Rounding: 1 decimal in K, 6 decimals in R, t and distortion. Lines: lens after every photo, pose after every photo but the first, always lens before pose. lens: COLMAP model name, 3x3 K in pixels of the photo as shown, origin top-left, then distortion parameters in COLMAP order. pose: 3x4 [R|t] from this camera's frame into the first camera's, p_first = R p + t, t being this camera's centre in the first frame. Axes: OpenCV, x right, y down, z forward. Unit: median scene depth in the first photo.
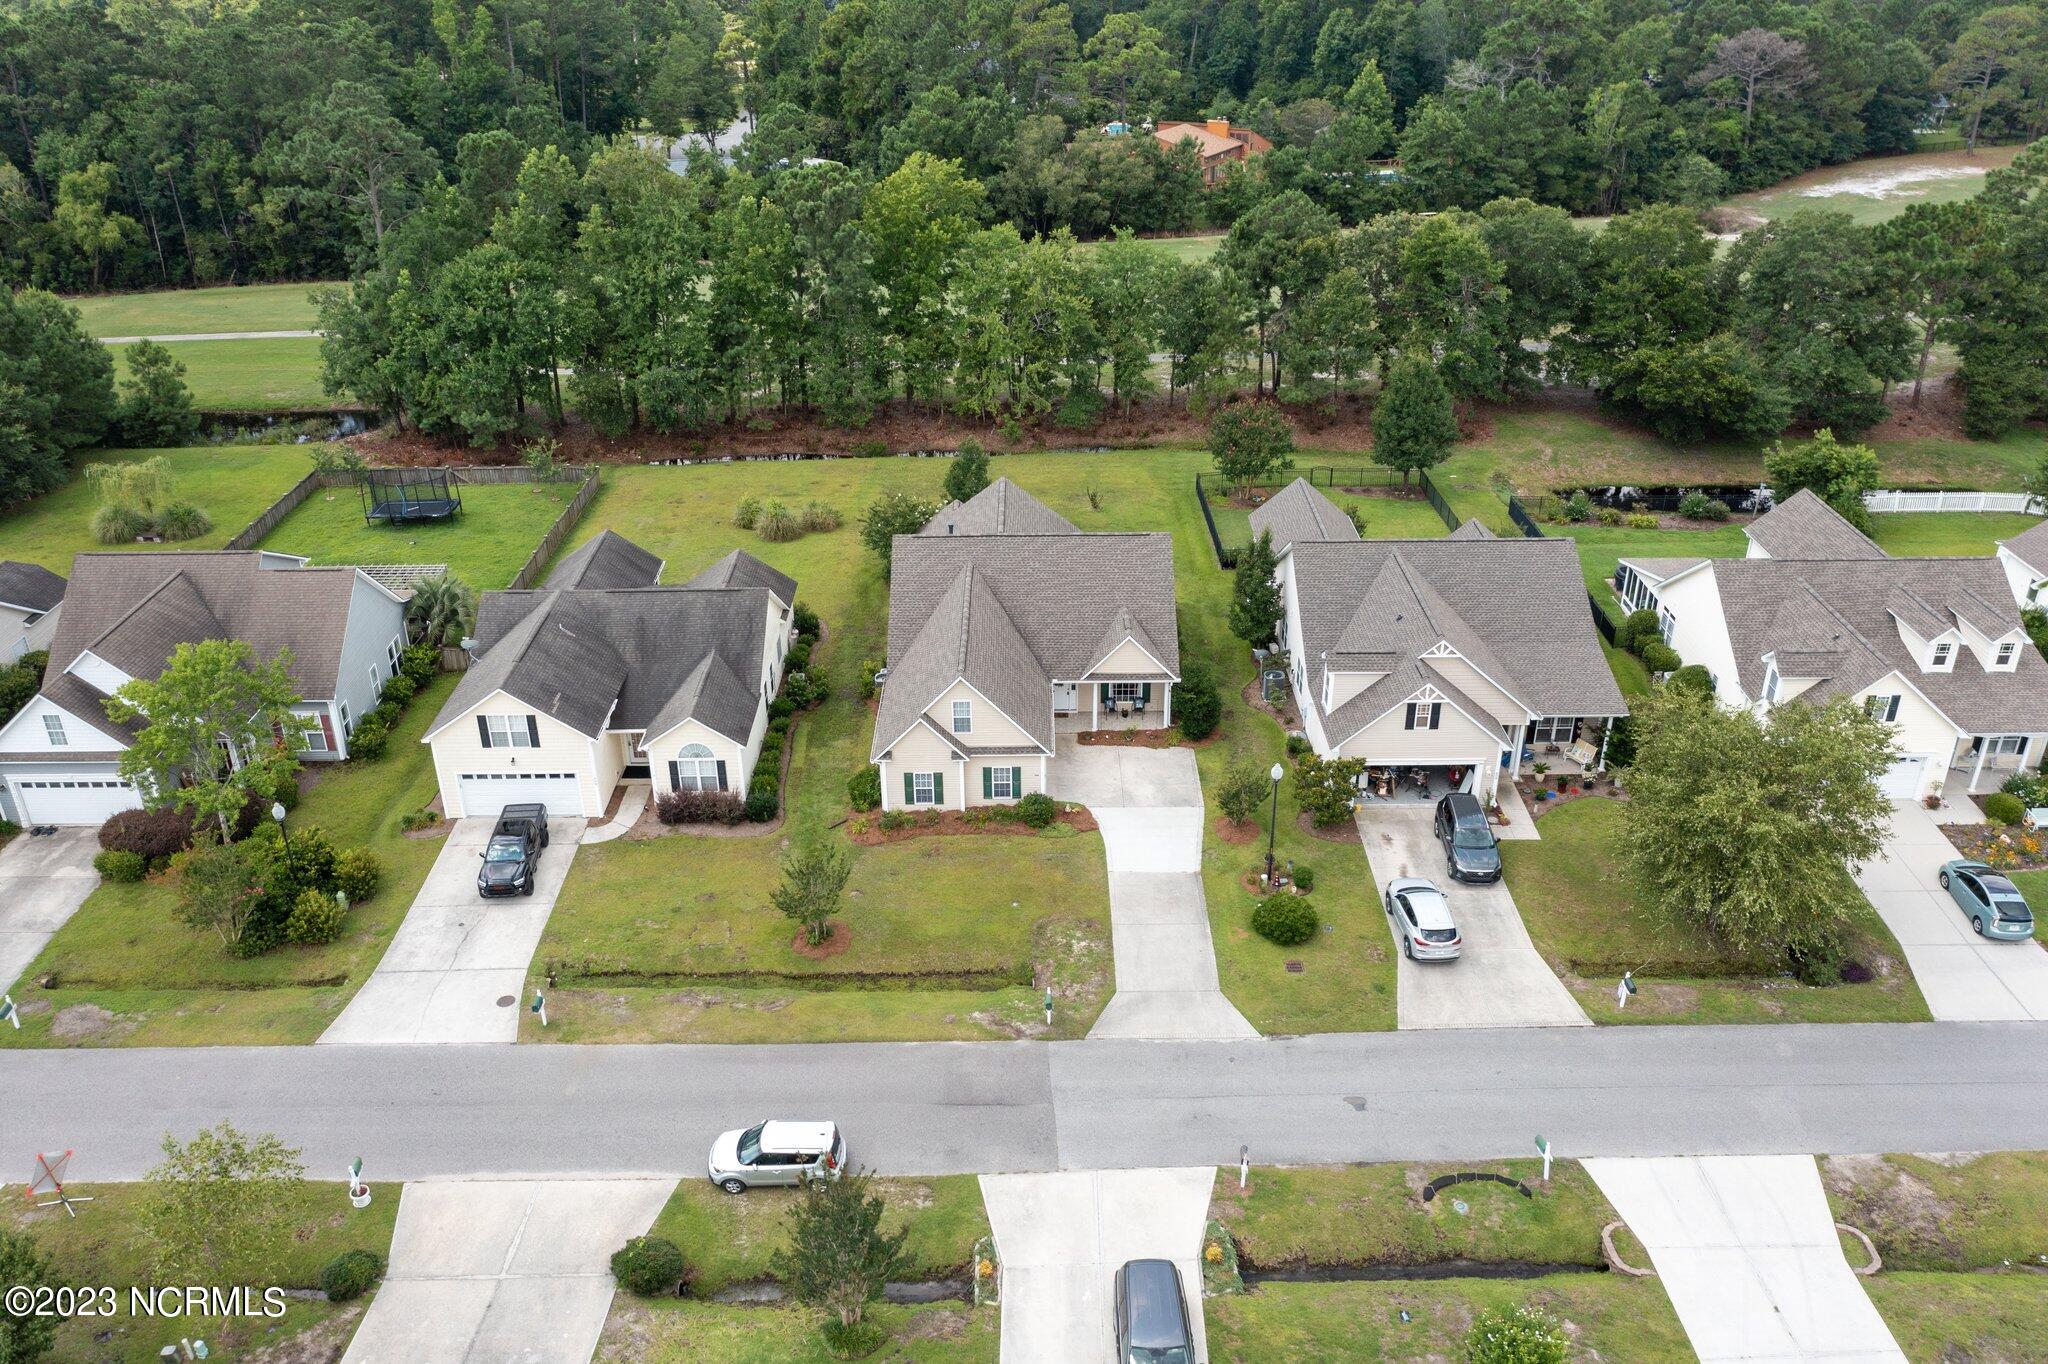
lens RADIAL K [[1614.0, 0, 1019.9], [0, 1614.0, 690.5], [0, 0, 1]] dist [-0.023104, 0.003880]
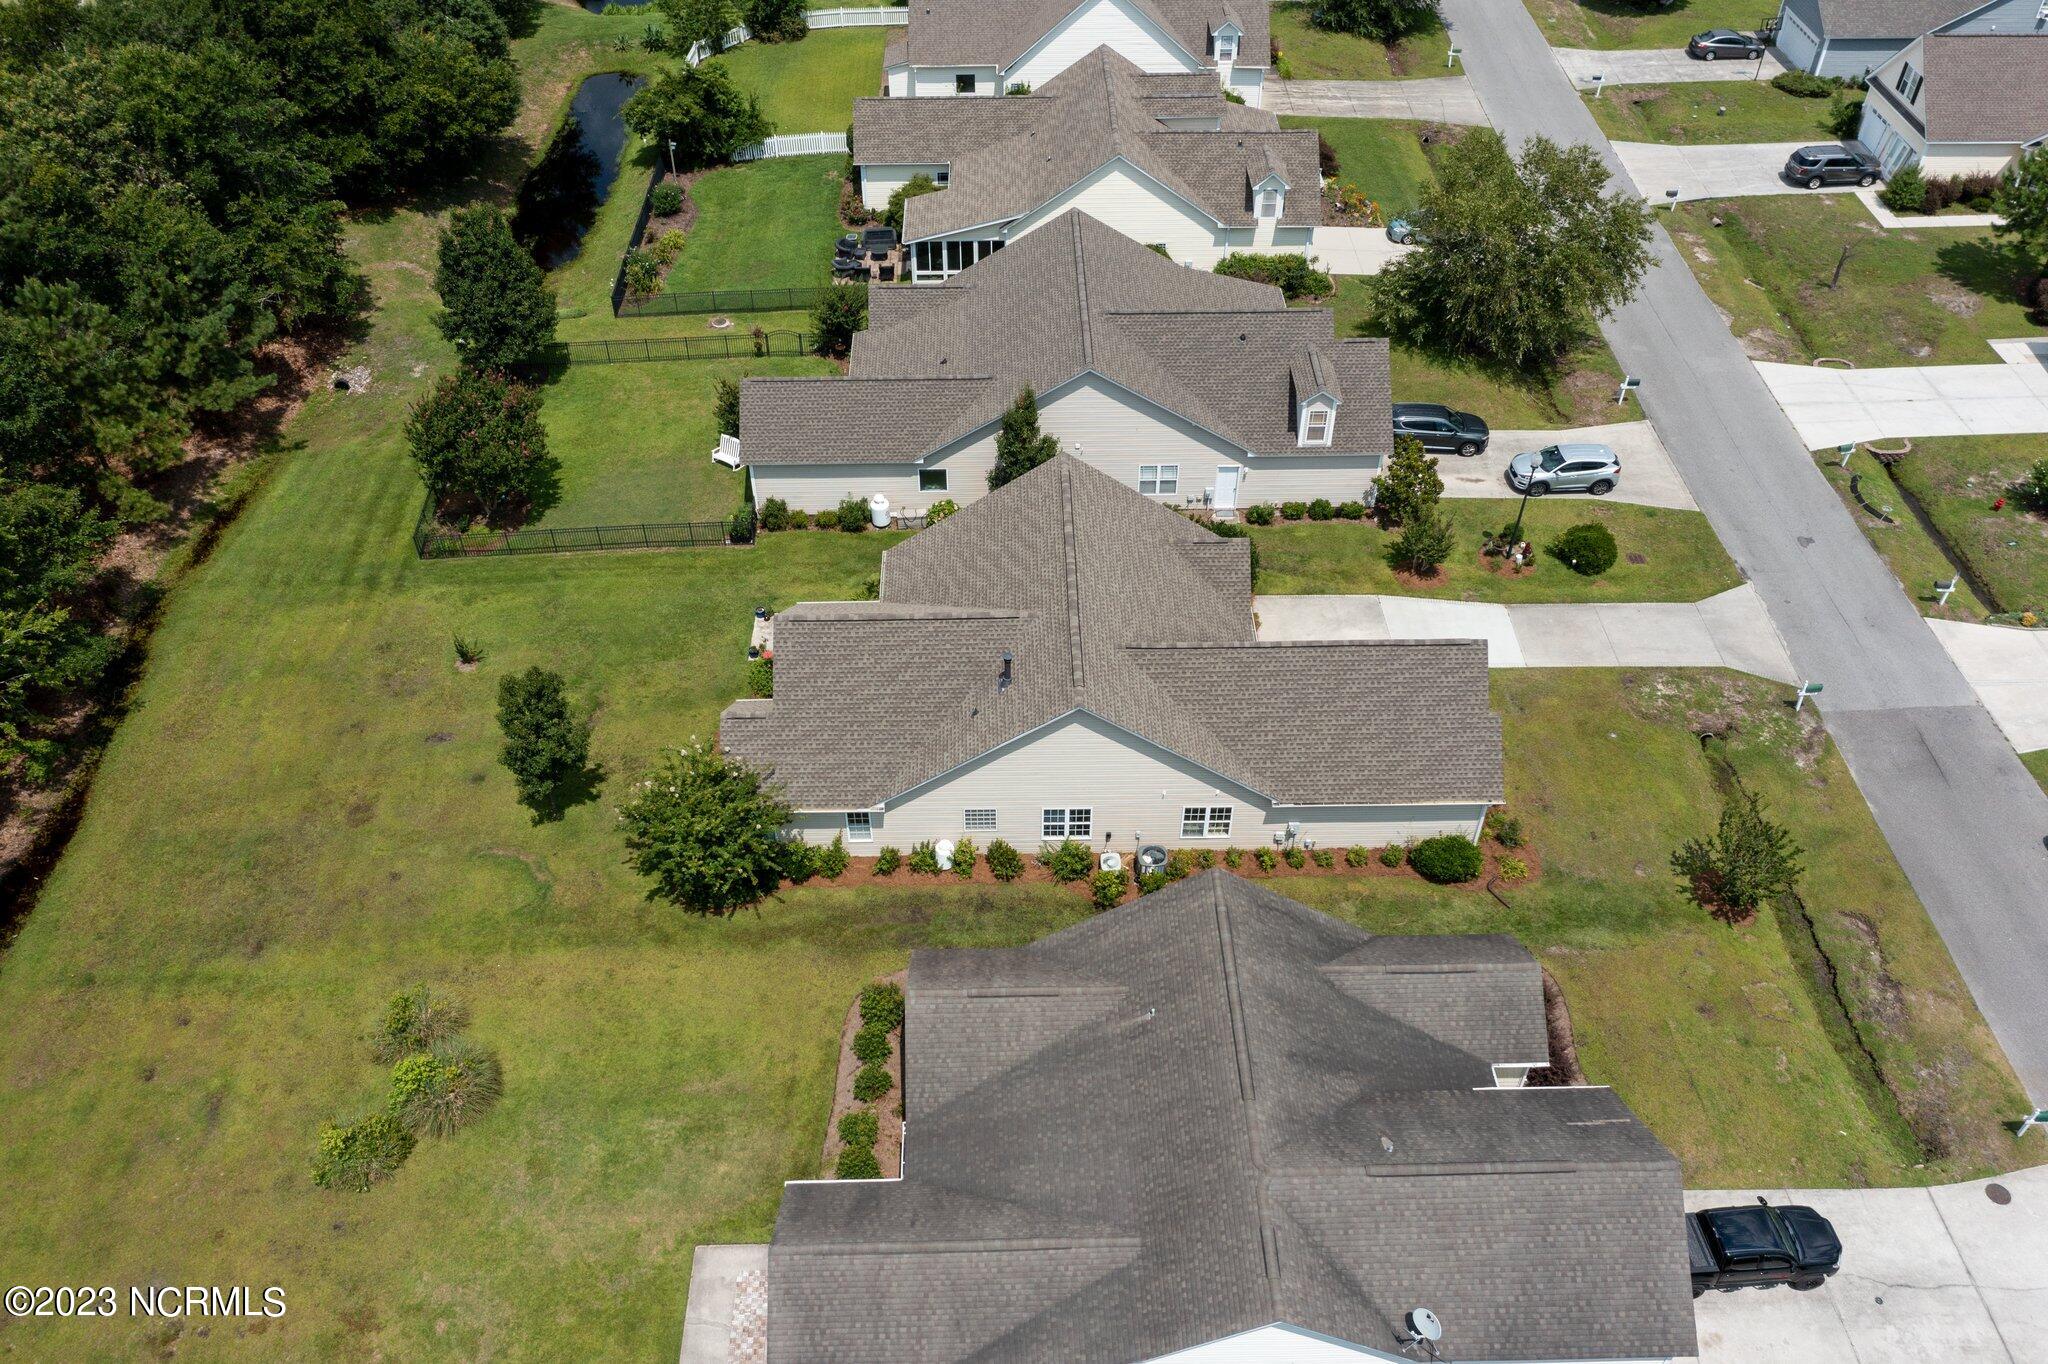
lens RADIAL K [[1606.2, 0, 1013.3], [0, 1606.2, 688.3], [0, 0, 1]] dist [-0.010178, 0.000824]
pose [[-0.015876, -0.681747, 0.731416, -0.575771], [0.464277, 0.642840, 0.609264, -0.535471], [-0.885548, 0.349253, 0.306314, 0.888662]]
